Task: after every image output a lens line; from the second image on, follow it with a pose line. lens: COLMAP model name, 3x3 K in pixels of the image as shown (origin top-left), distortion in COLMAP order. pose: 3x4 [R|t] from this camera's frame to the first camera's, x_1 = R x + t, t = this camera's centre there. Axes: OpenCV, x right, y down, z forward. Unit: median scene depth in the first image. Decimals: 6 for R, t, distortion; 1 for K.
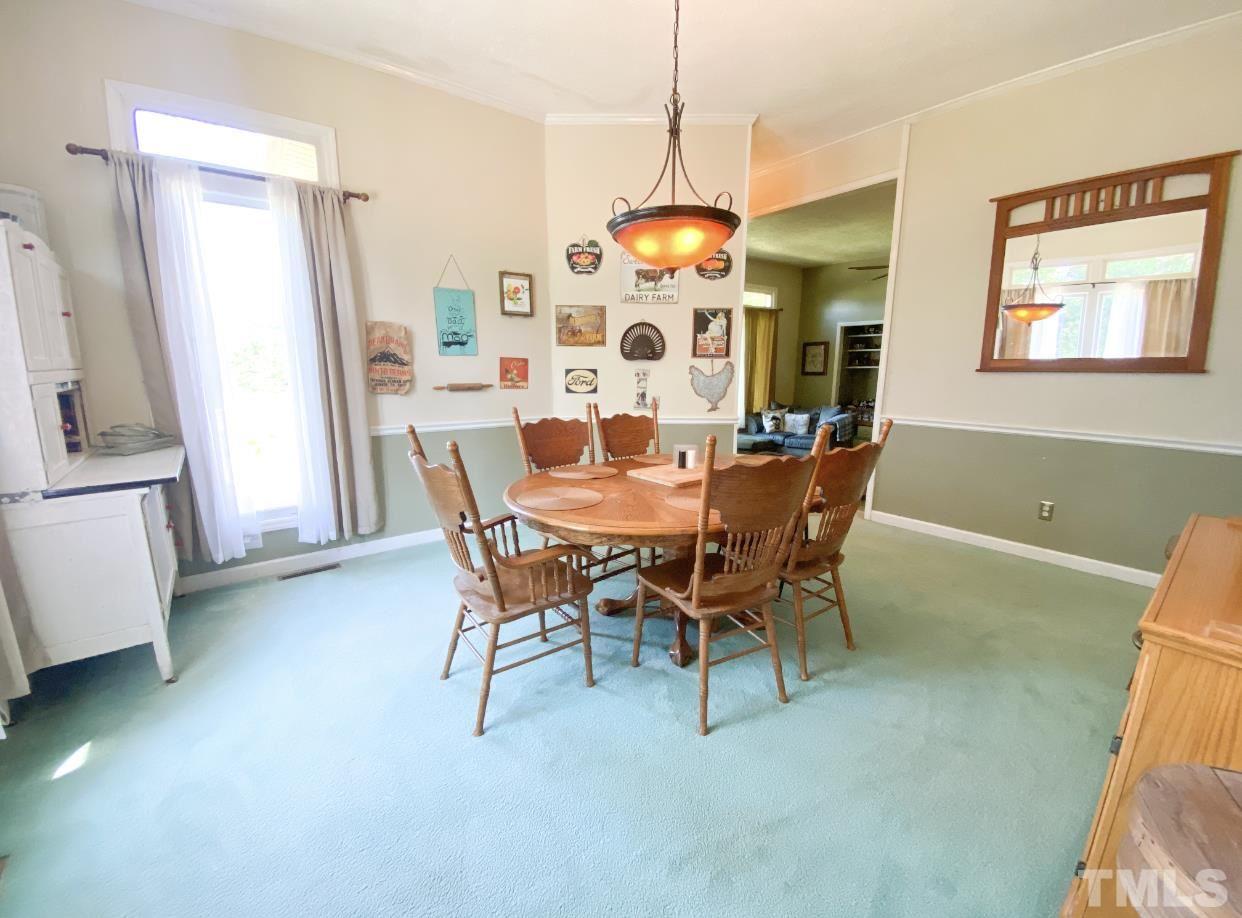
lens RADIAL K [[504.5, 0, 623.3], [0, 504.5, 462.1], [0, 0, 1]] dist [0.030932, -0.028829]
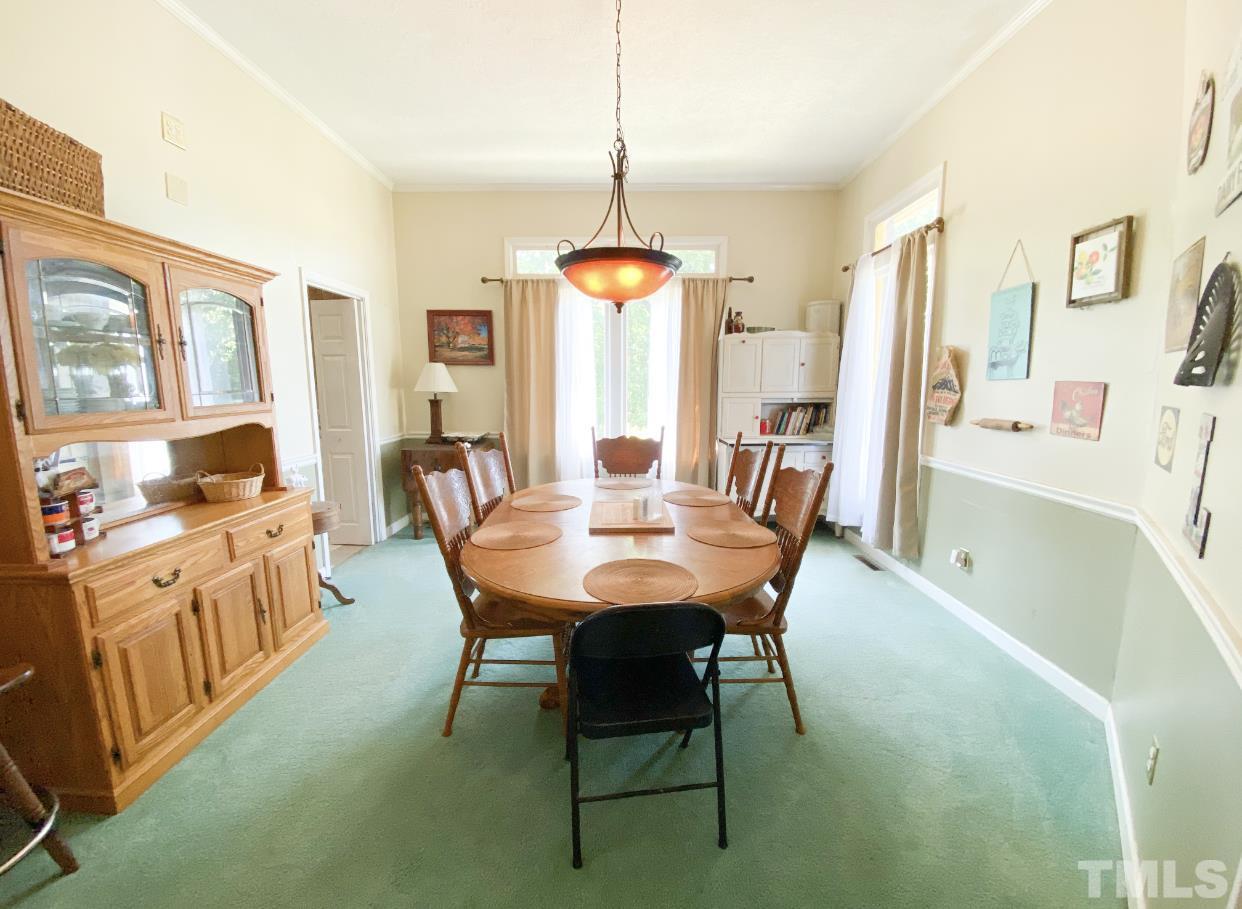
lens RADIAL K [[500.9, 0, 613.3], [0, 500.9, 452.9], [0, 0, 1]] dist [0.039951, -0.035787]
pose [[-0.627224, 0.107348, -0.771406, 0.524456], [-0.135631, 0.960267, 0.243910, -0.195691], [0.766938, 0.257612, -0.587743, 0.947205]]
